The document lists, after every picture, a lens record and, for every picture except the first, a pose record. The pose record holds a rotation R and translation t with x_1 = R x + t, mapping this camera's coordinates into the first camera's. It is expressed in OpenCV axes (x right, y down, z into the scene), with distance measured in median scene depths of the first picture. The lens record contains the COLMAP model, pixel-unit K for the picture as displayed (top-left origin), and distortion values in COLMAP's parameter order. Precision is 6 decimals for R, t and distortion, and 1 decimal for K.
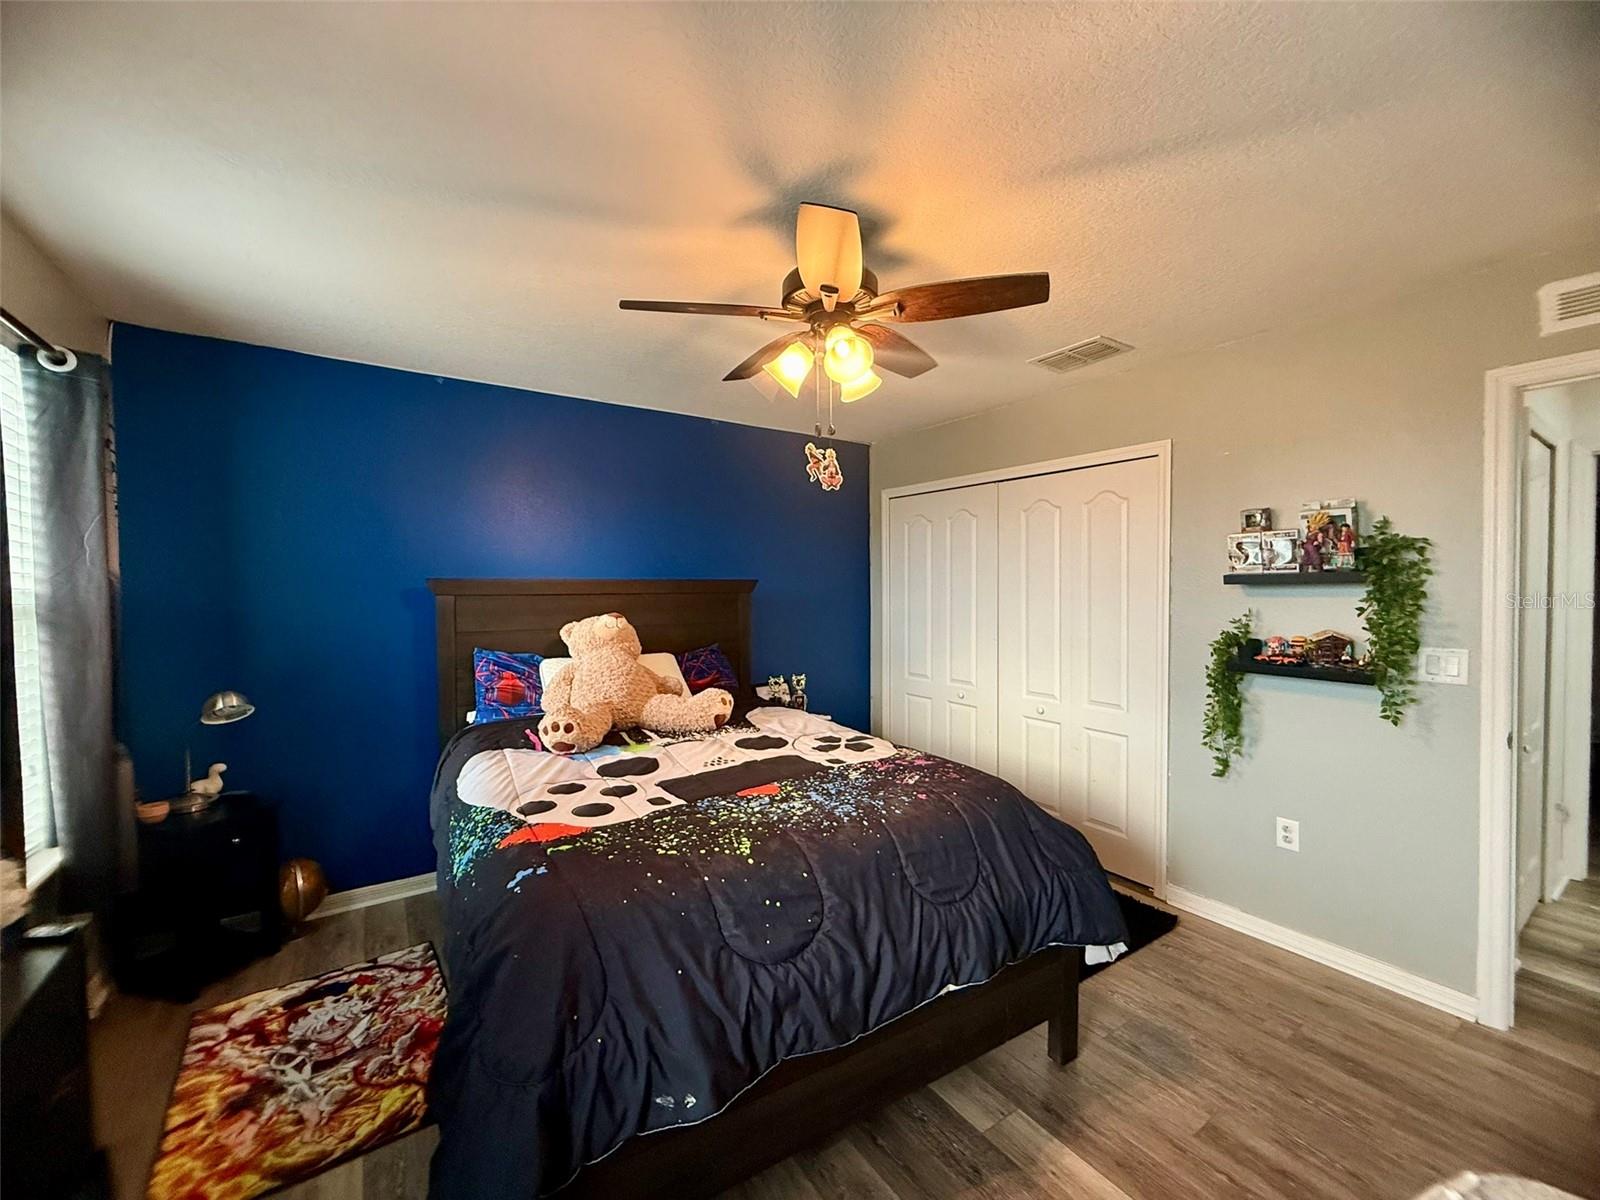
lens RADIAL K [[632.8, 0, 795.4], [0, 632.8, 599.1], [0, 0, 1]] dist [0.000702, -0.001589]
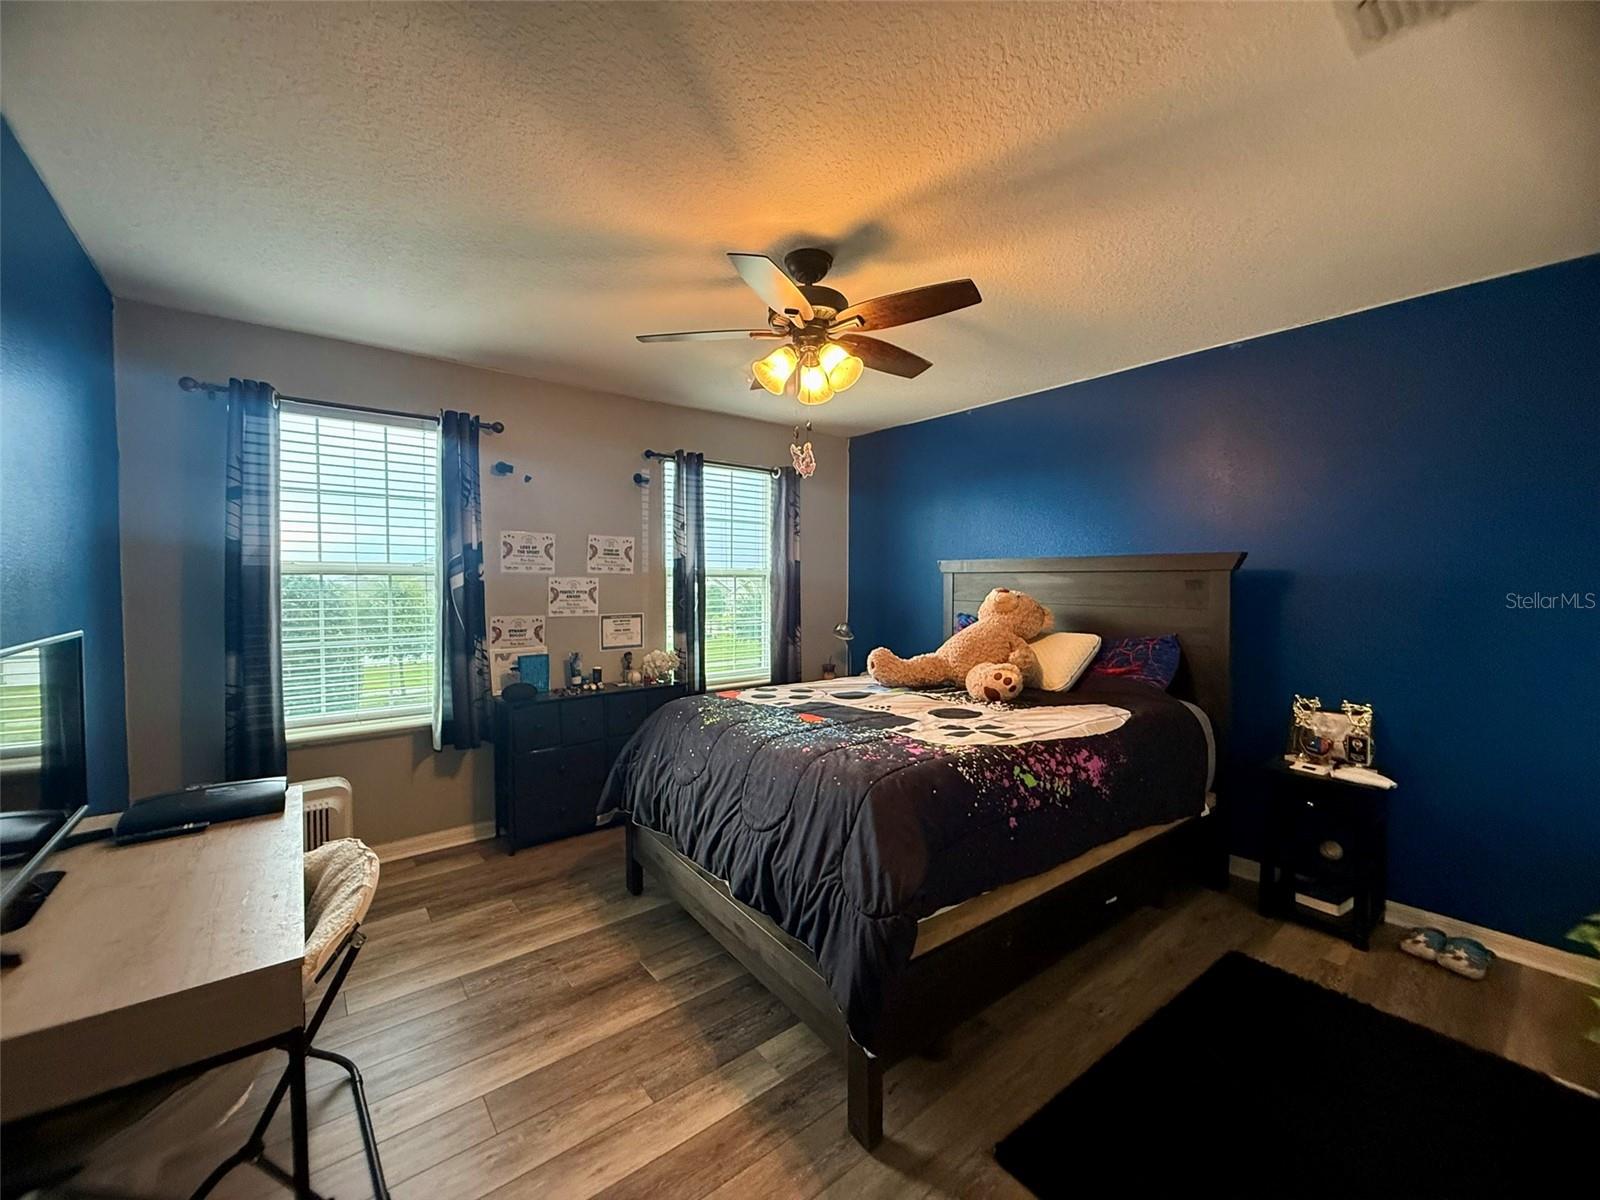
lens RADIAL K [[632.8, 0, 795.4], [0, 632.8, 597.7], [0, 0, 1]] dist [0.000702, -0.001589]
pose [[0.084791, 0.033247, -0.995844, 1.262551], [-0.018727, 0.999320, 0.031769, 0.018555], [0.996223, 0.015955, 0.085356, 0.882016]]
